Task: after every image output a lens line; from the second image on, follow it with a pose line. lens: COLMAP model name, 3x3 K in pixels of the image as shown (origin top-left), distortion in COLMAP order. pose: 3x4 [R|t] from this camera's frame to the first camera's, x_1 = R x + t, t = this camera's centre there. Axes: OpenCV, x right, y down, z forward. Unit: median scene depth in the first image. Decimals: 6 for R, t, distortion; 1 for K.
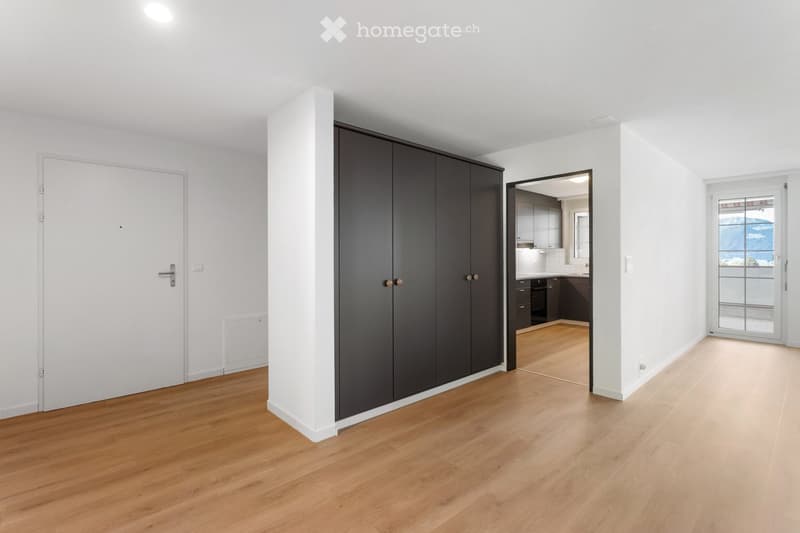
lens RADIAL K [[378.0, 0, 394.5], [0, 378.0, 258.9], [0, 0, 1]] dist [0.003921, 0.001060]
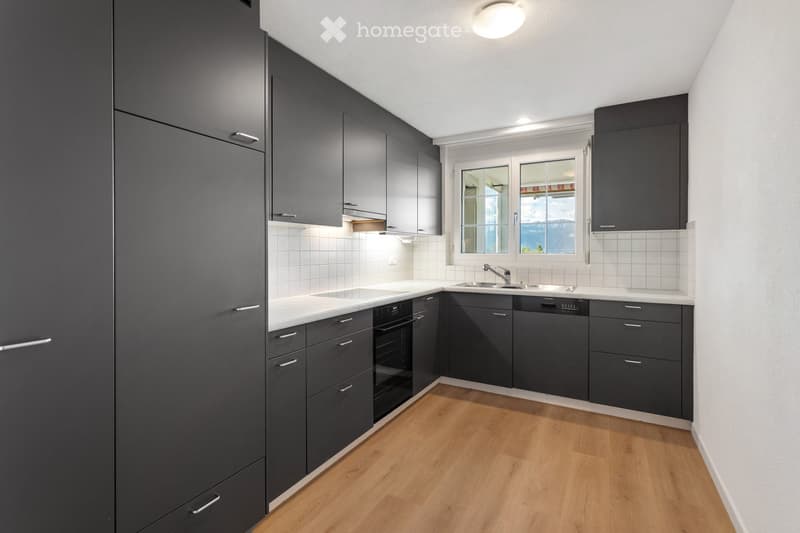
lens RADIAL K [[378.0, 0, 399.6], [0, 378.0, 259.2], [0, 0, 1]] dist [0.003921, 0.001060]
pose [[0.945841, -0.001872, 0.324626, 0.218001], [-0.002648, 0.999906, 0.013481, -0.001209], [-0.324621, -0.013611, 0.945746, 0.522876]]
